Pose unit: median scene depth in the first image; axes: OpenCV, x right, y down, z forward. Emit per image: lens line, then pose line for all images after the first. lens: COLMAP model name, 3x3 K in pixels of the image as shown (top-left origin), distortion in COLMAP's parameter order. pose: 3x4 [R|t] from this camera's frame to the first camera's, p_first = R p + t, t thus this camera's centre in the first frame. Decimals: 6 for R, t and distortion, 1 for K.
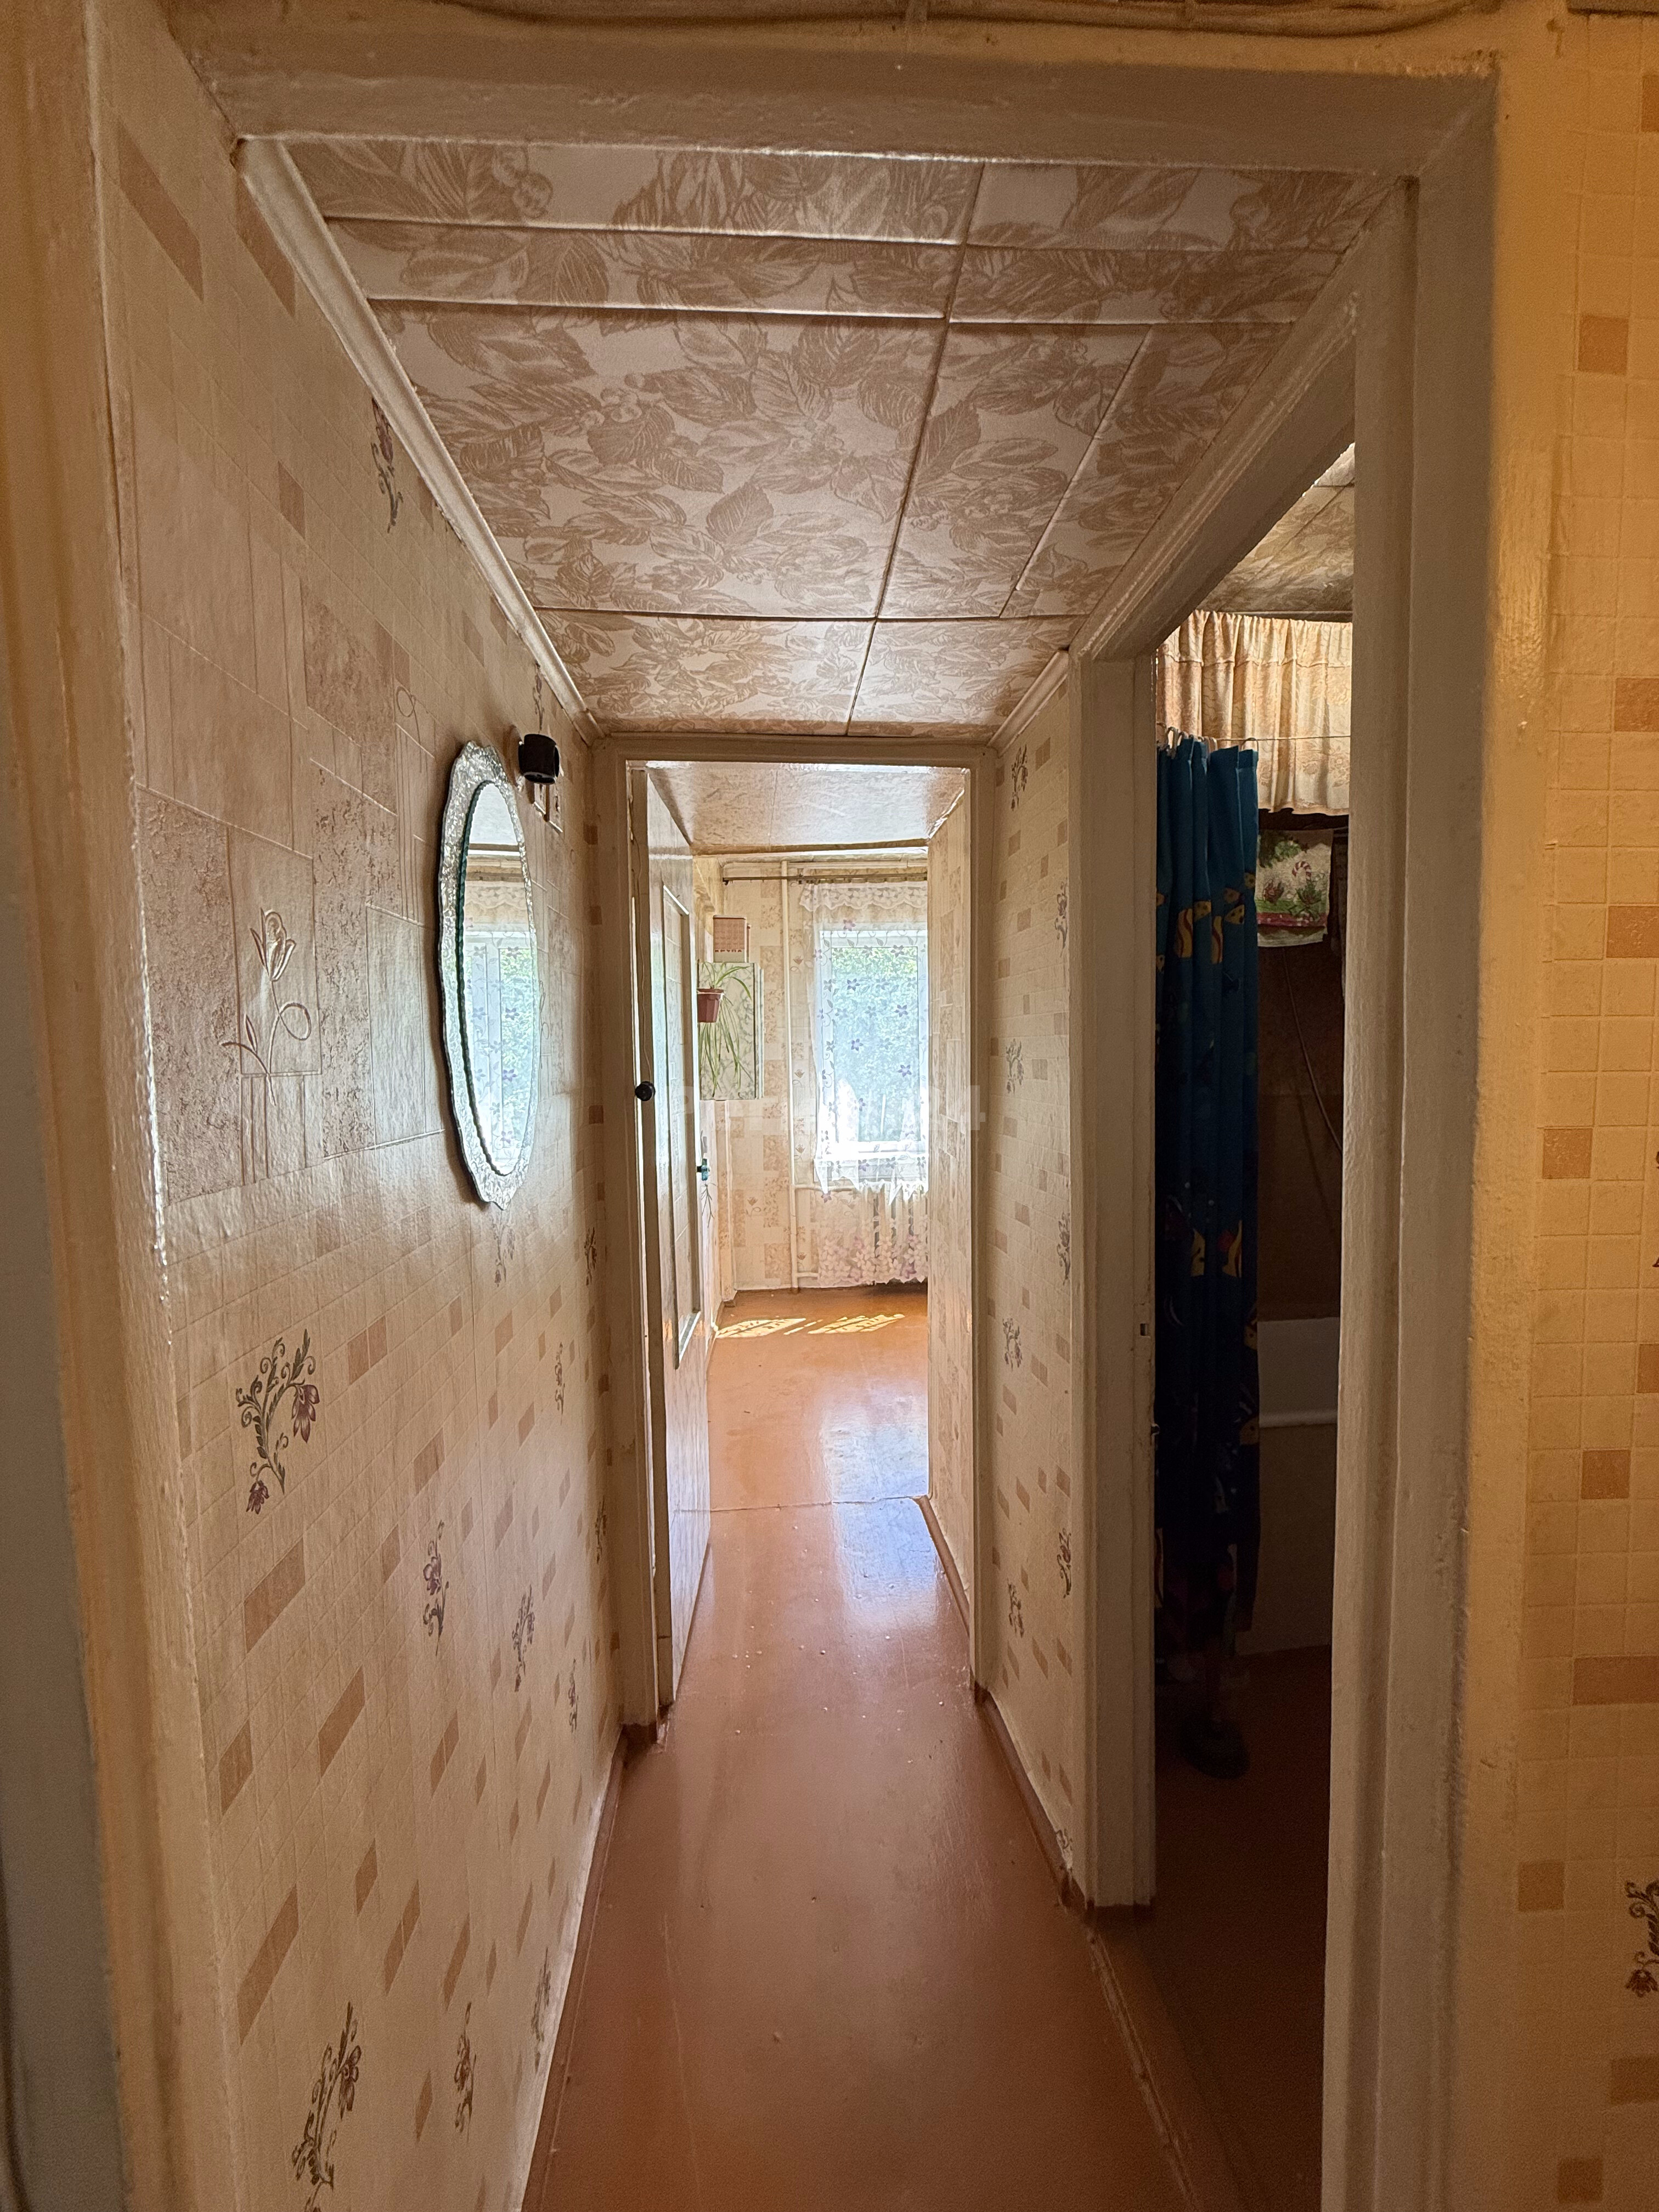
lens RADIAL K [[876.1, 0, 828.9], [0, 876.1, 1108.5], [0, 0, 1]] dist [-0.000681, 0.000123]
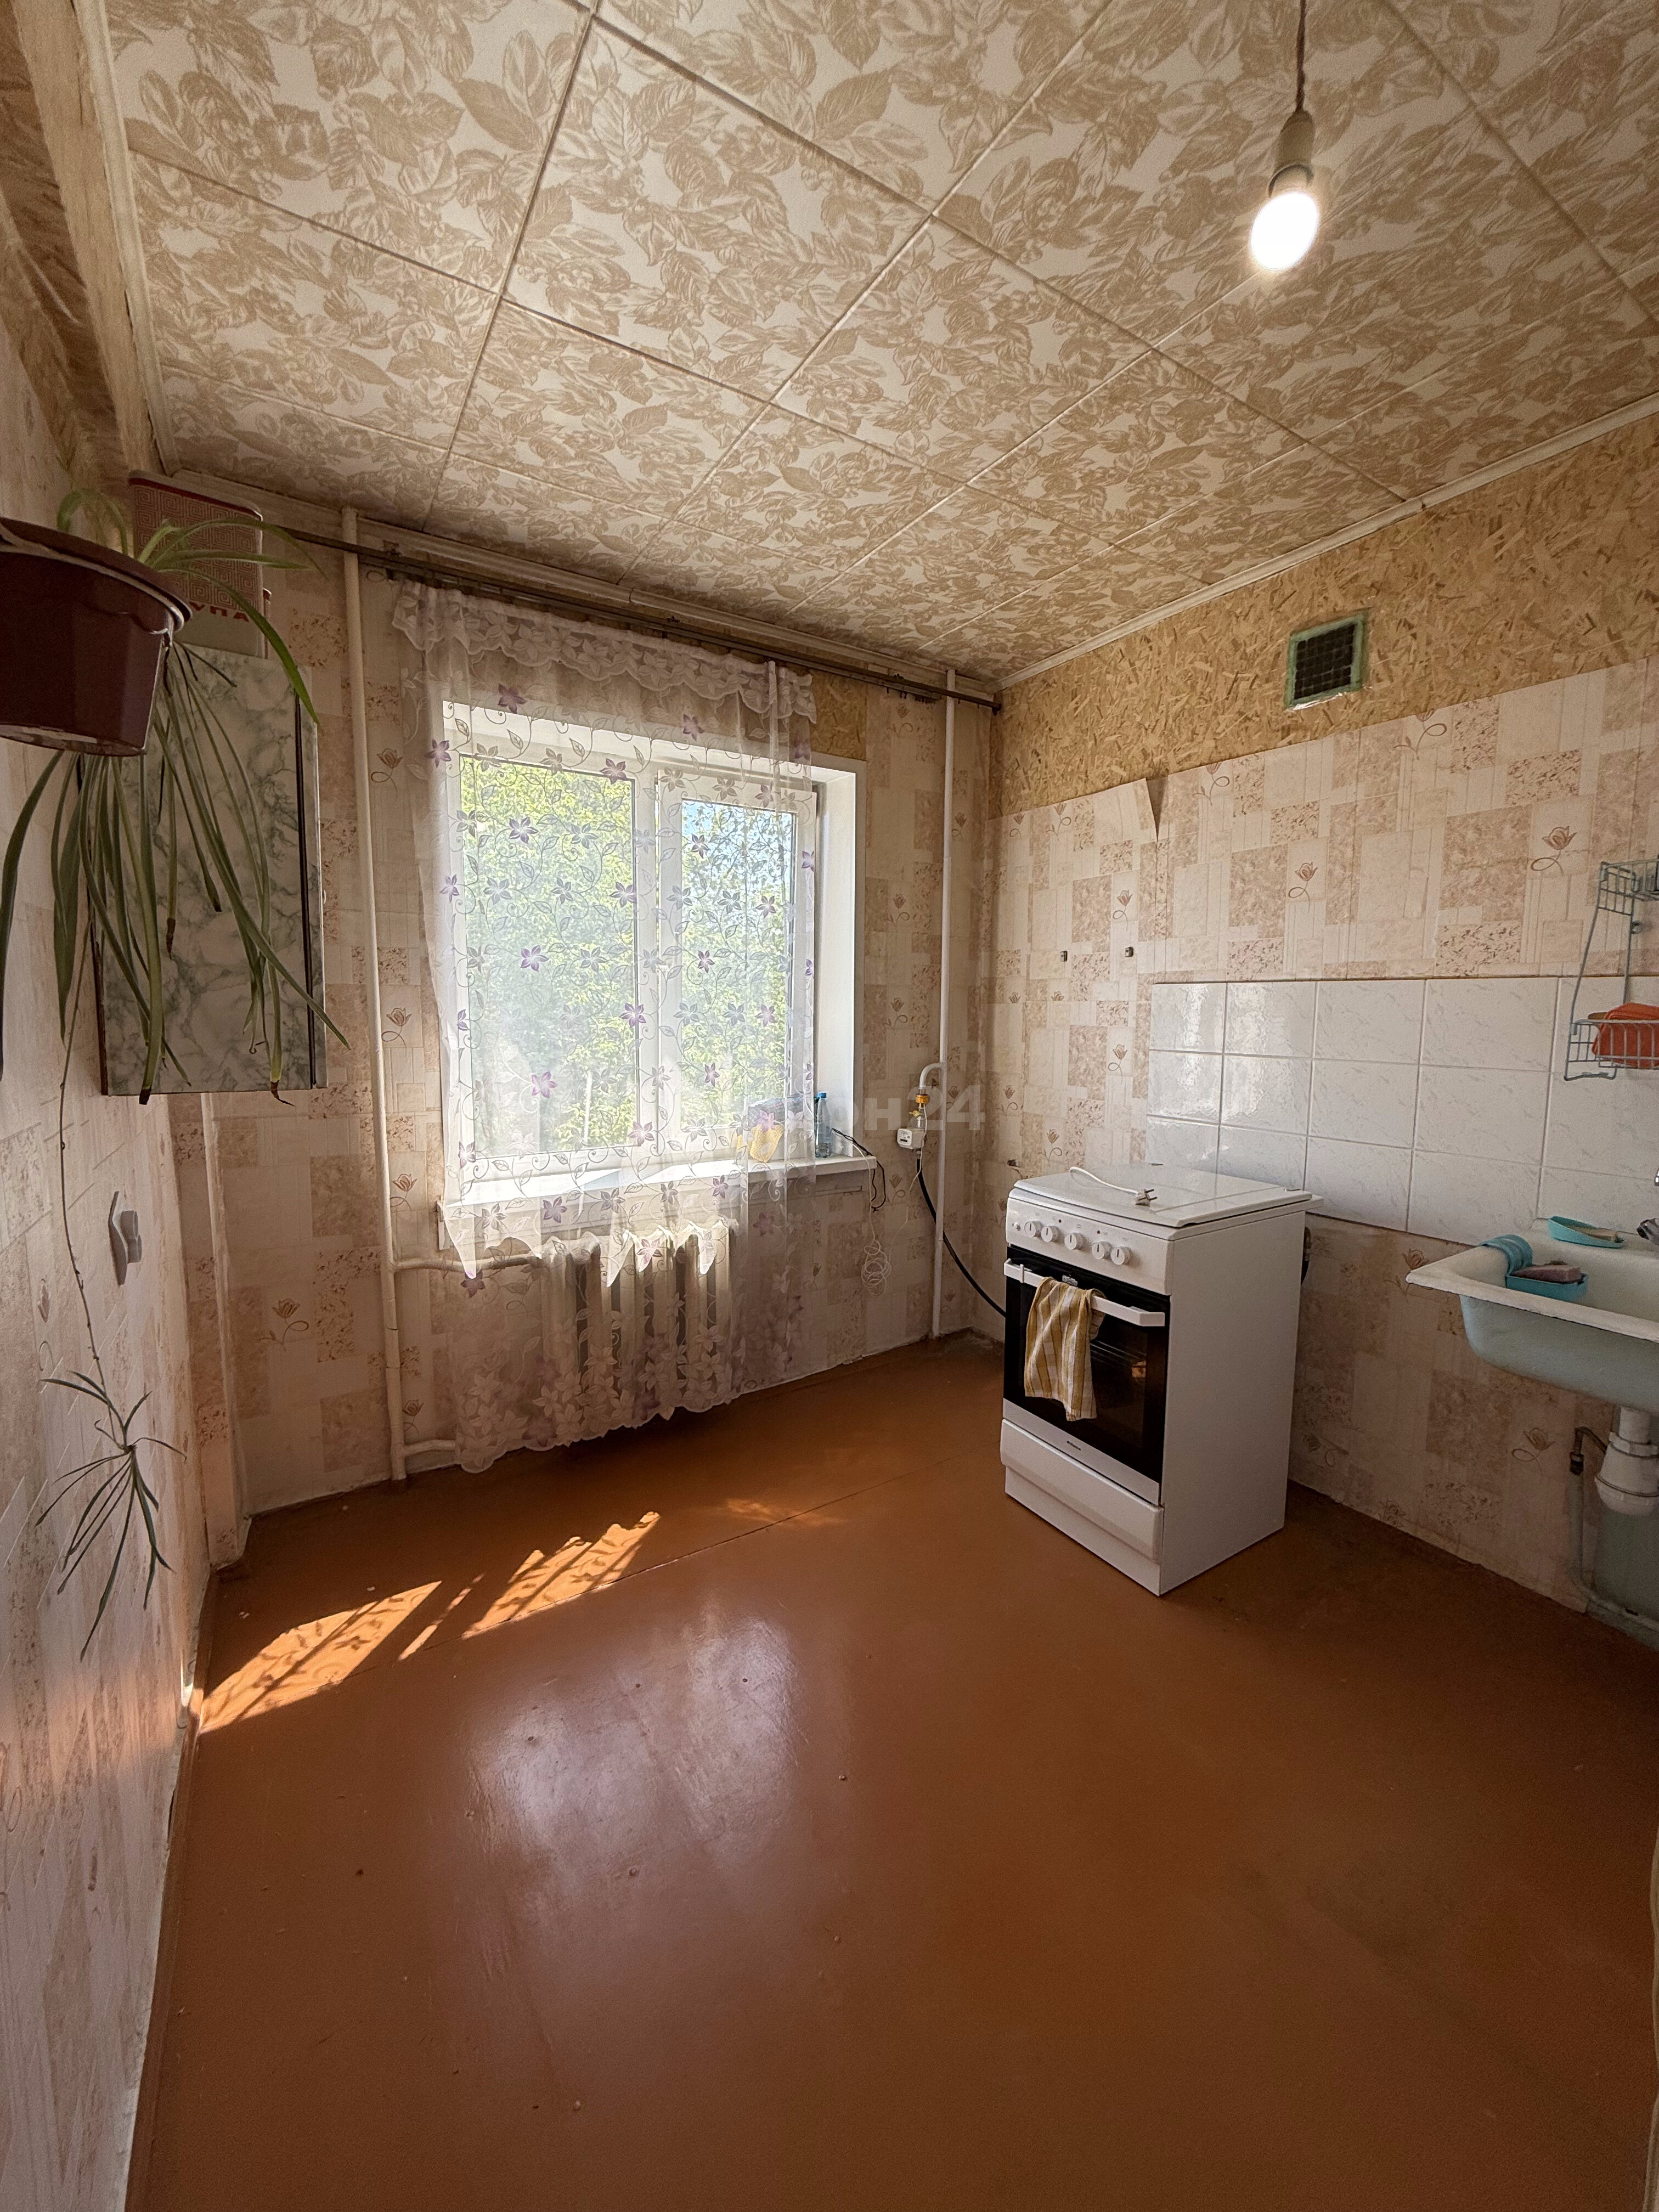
lens RADIAL K [[876.1, 0, 825.6], [0, 876.1, 1099.1], [0, 0, 1]] dist [-0.000681, 0.000123]
pose [[0.878545, -0.026476, 0.476926, -0.057652], [0.001595, 0.998620, 0.052499, -0.021208], [-0.477658, -0.045362, 0.877374, 0.503731]]
